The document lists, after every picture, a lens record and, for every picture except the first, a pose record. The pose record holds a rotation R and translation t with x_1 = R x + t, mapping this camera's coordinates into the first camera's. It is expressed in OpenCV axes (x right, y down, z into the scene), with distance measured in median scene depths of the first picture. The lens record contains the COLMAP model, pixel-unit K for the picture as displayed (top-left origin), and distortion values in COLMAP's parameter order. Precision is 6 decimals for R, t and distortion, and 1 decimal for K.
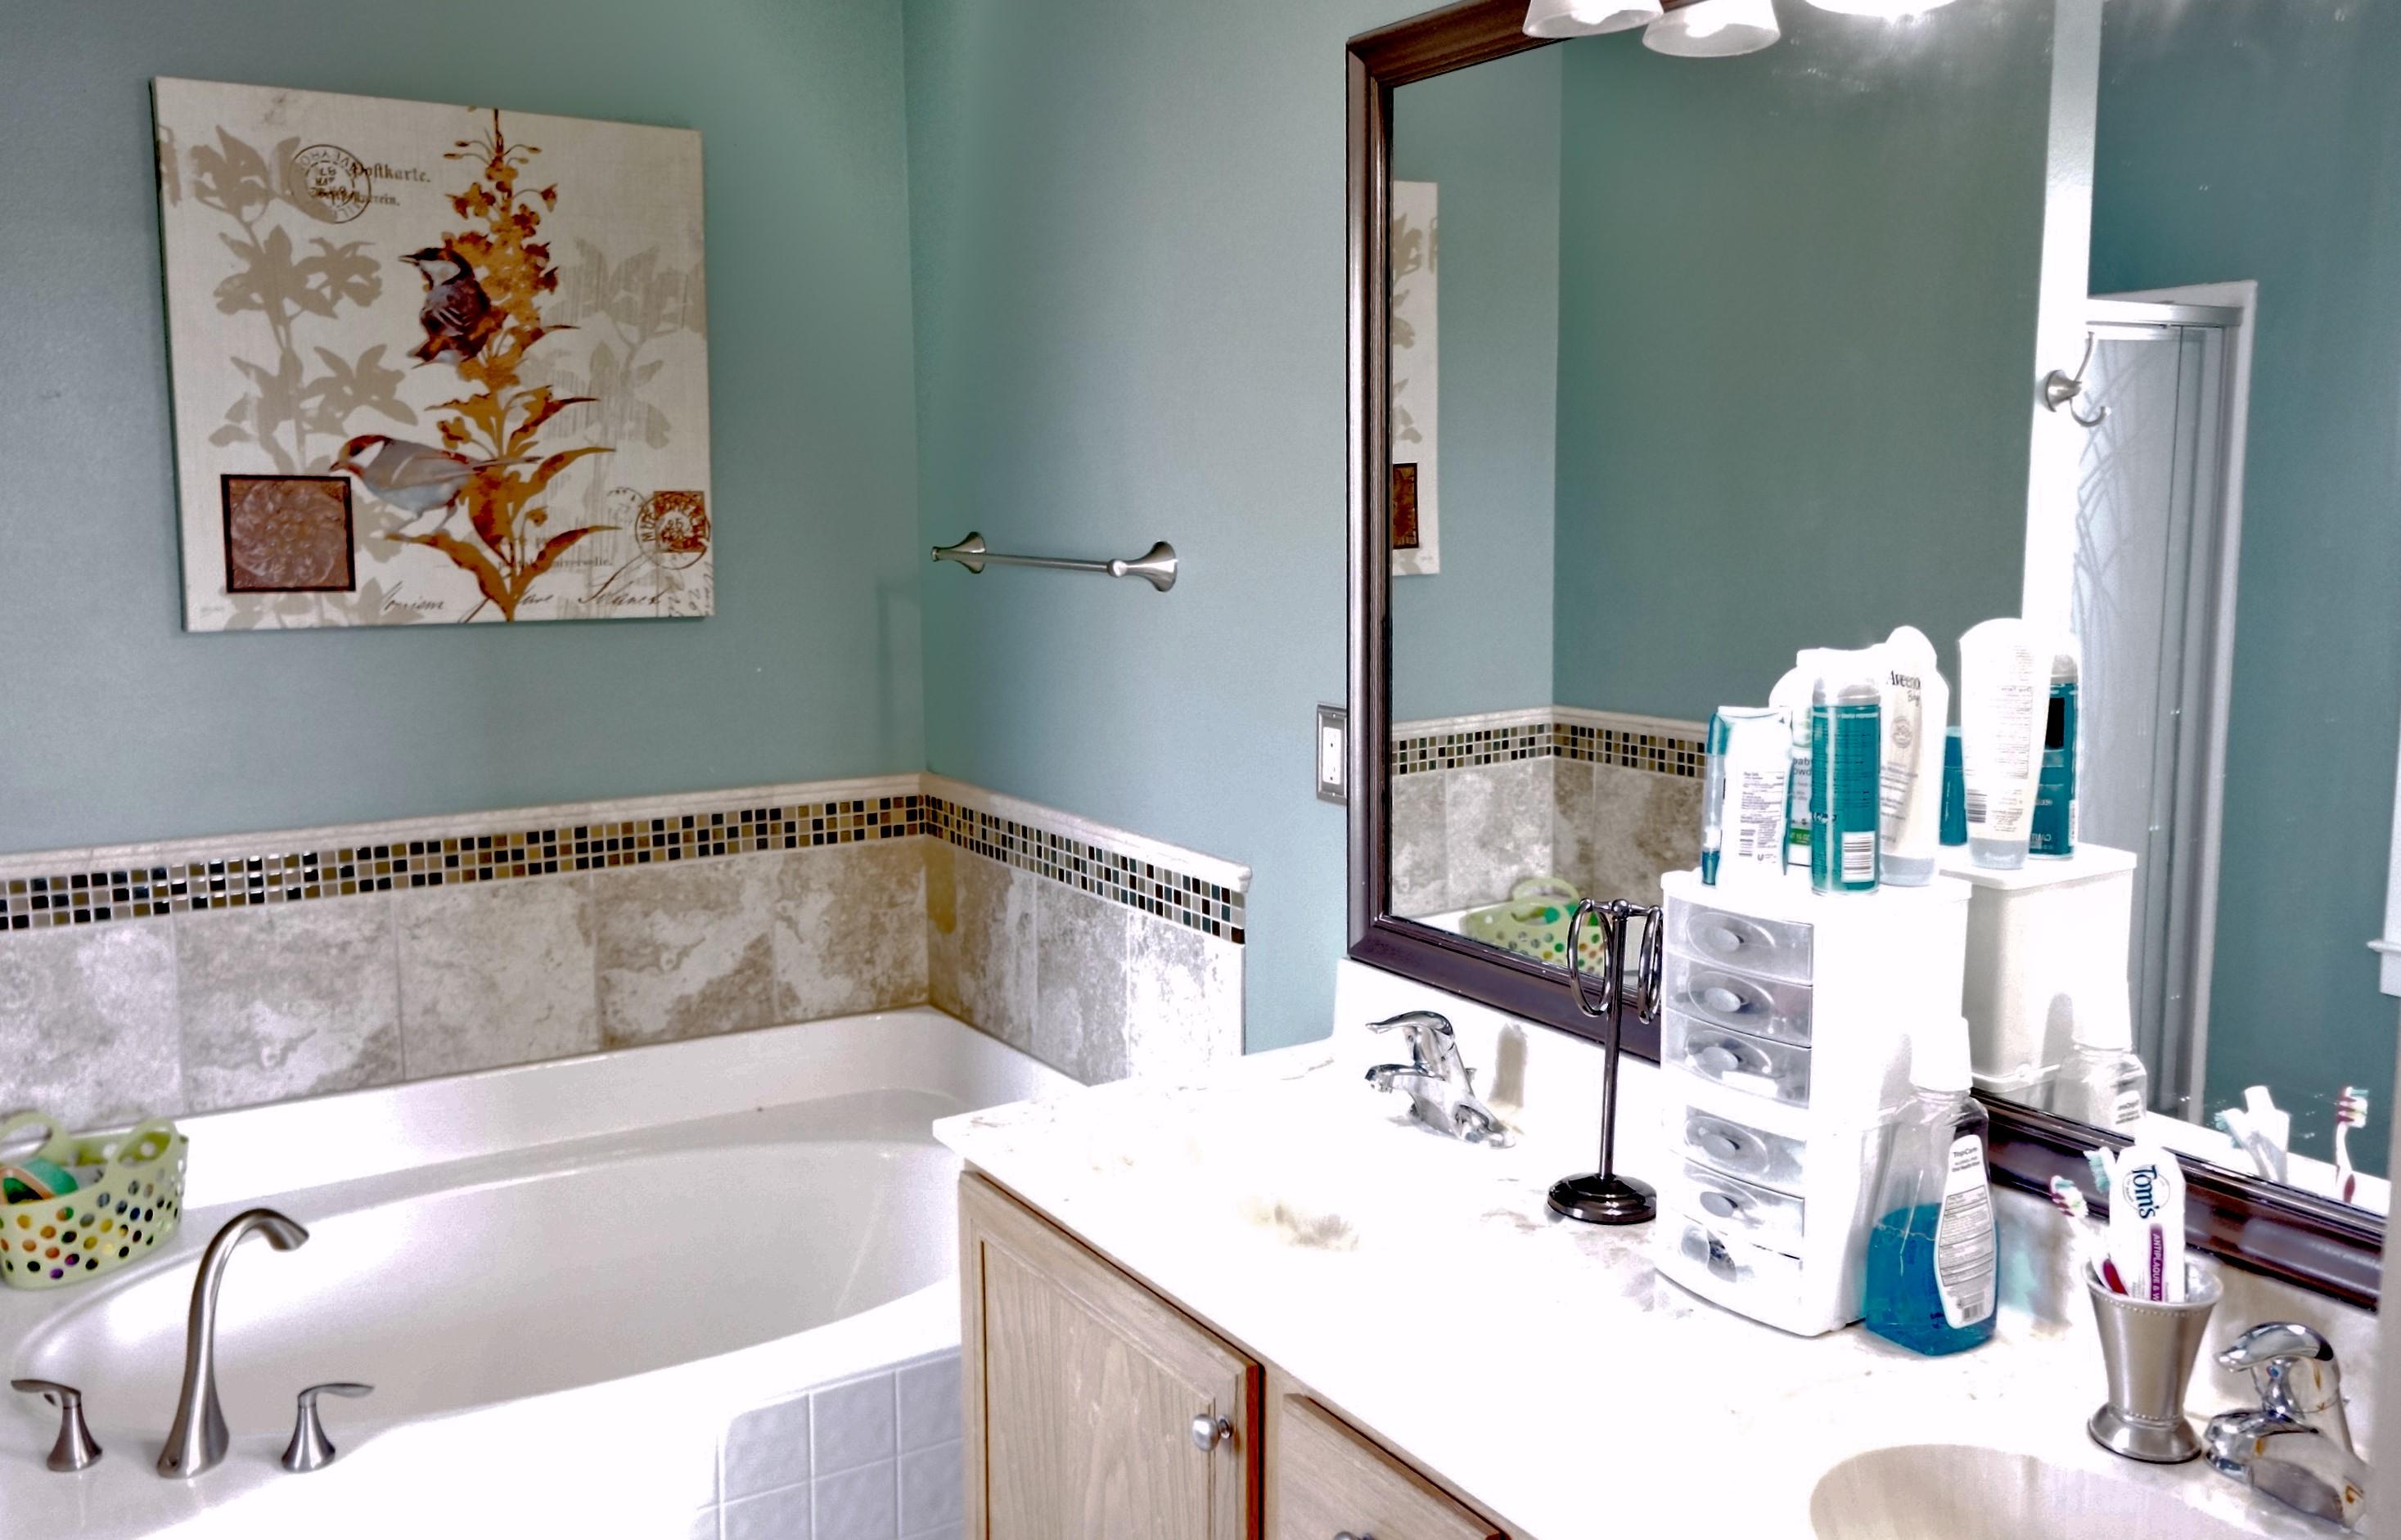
lens RADIAL K [[1944.7, 0, 1197.2], [0, 1944.7, 767.5], [0, 0, 1]] dist [0.013675, -0.009791]
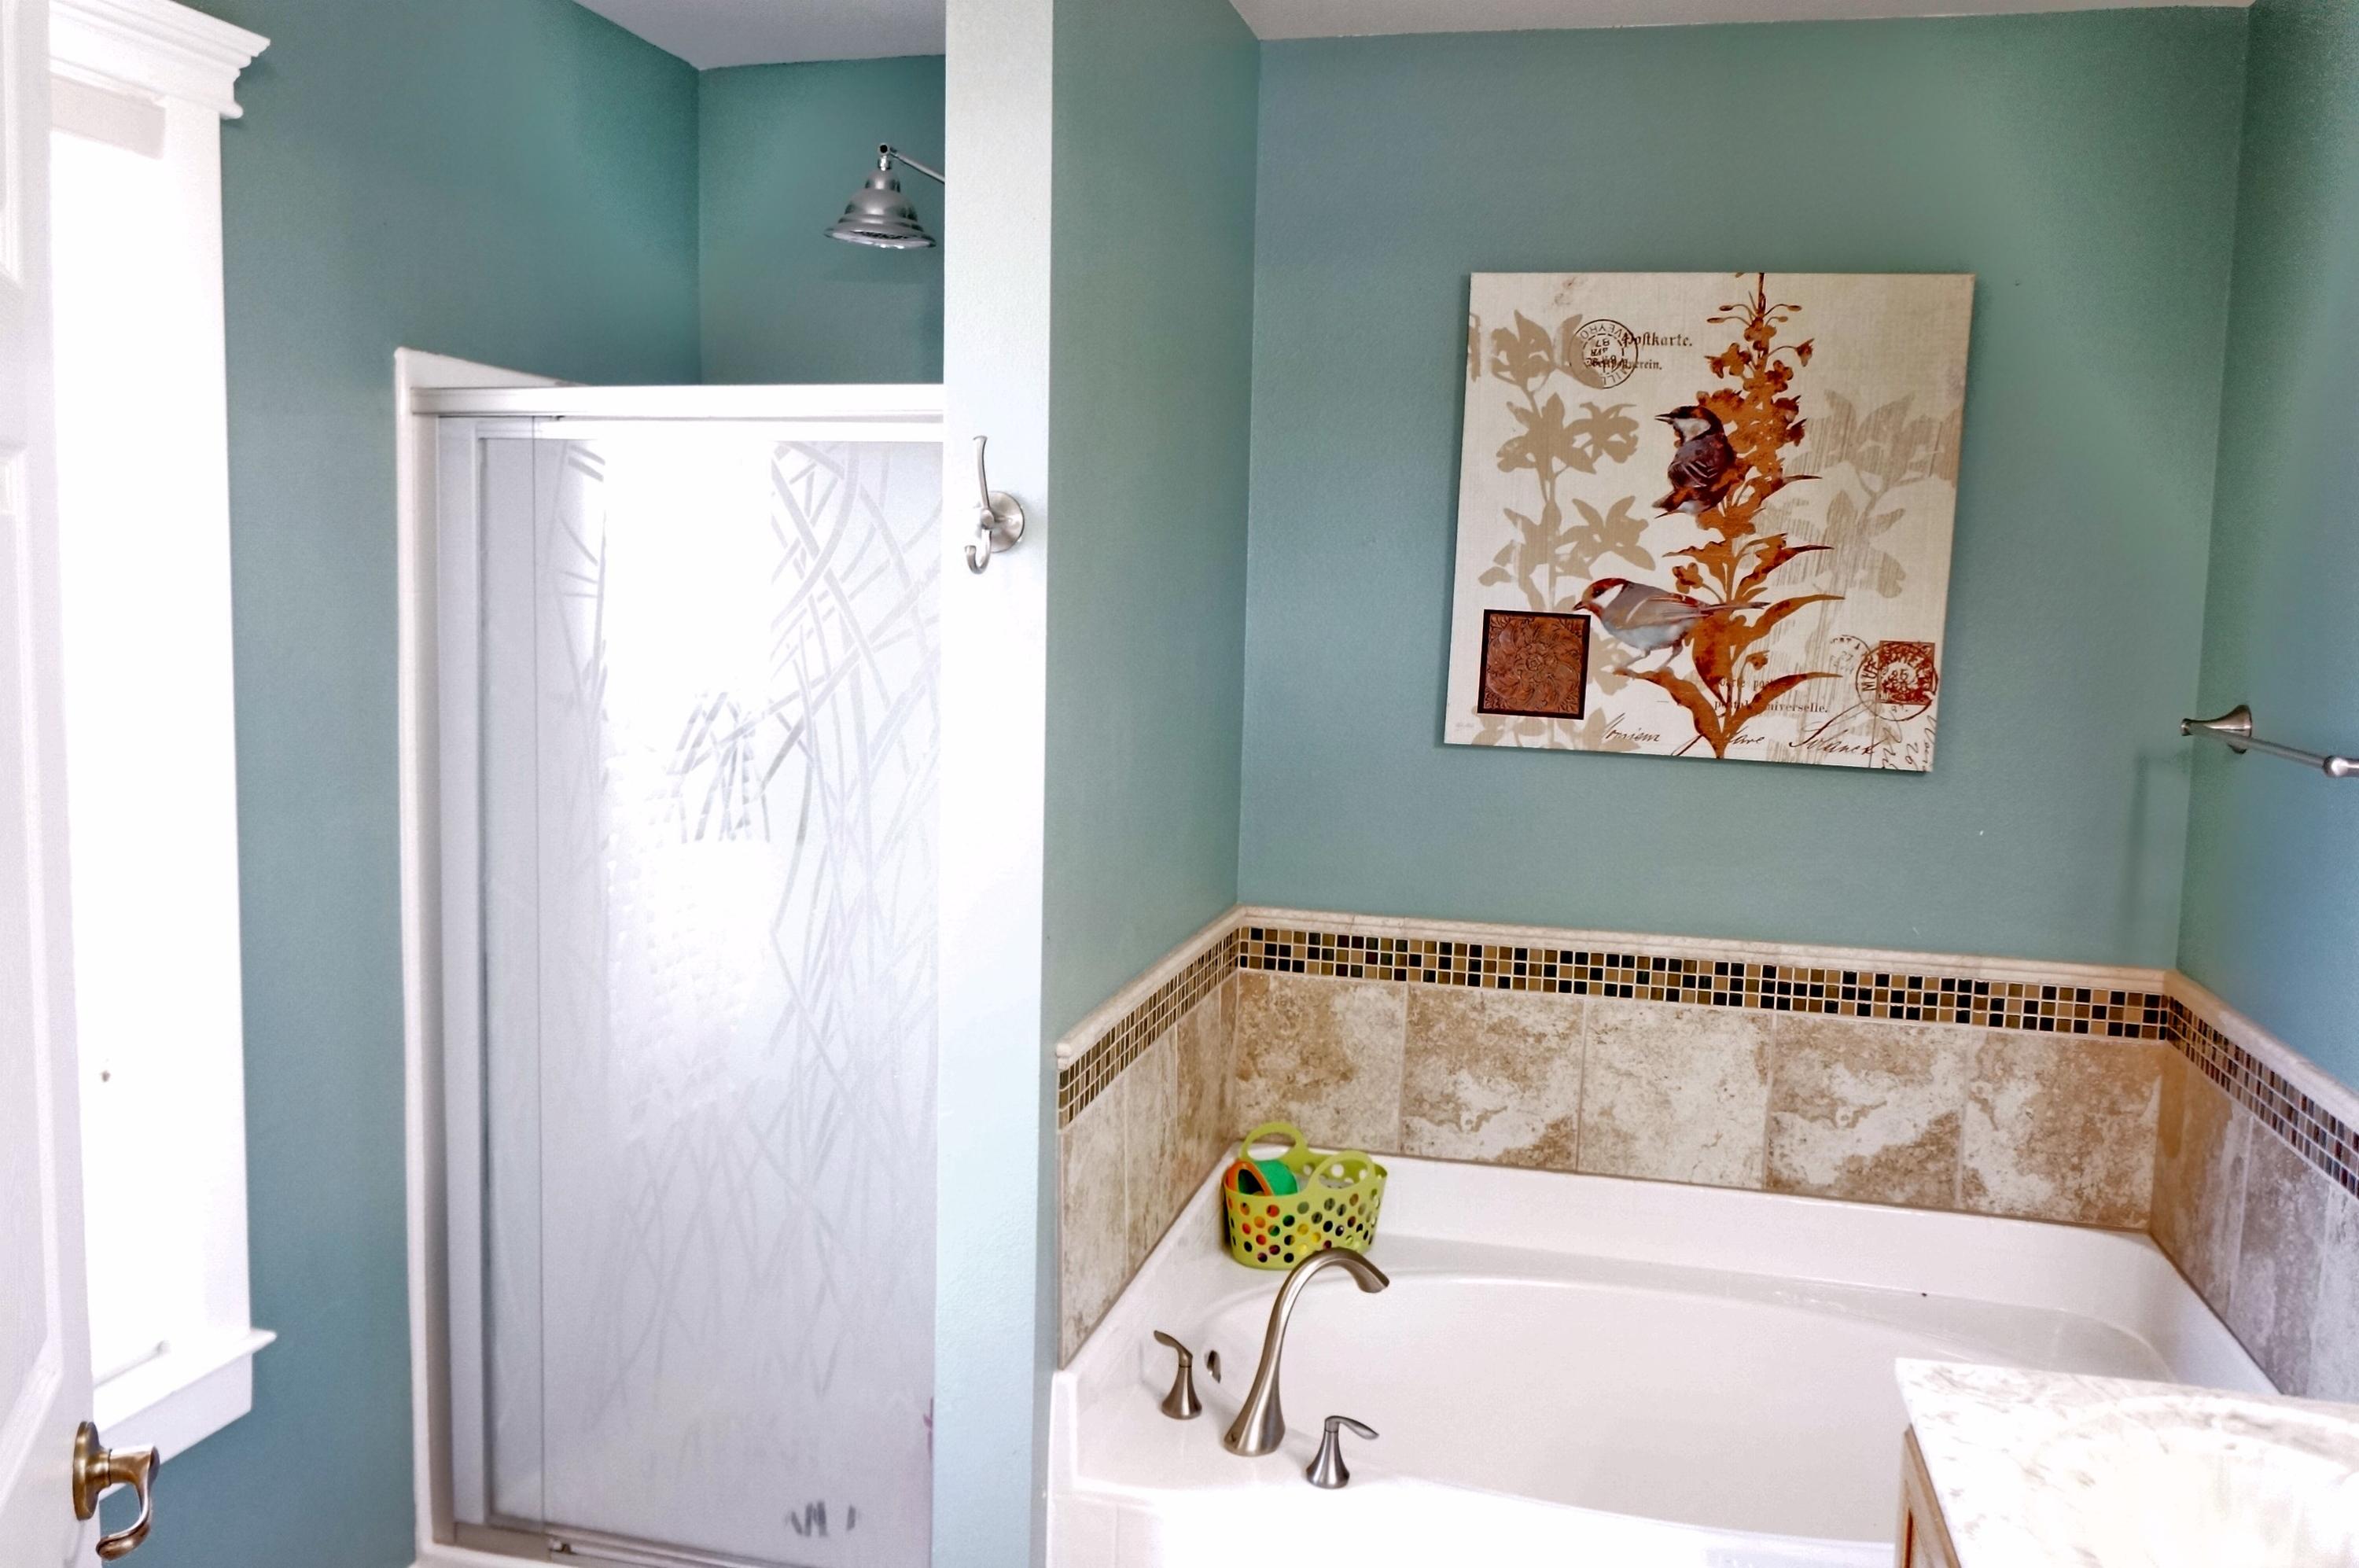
lens RADIAL K [[1894.3, 0, 1177.1], [0, 1894.3, 782.9], [0, 0, 1]] dist [-0.010647, 0.029866]
pose [[0.708232, 0.102587, -0.698487, 0.149915], [-0.136218, 0.990651, 0.007380, -0.030728], [0.692714, 0.089920, 0.715585, 0.079963]]
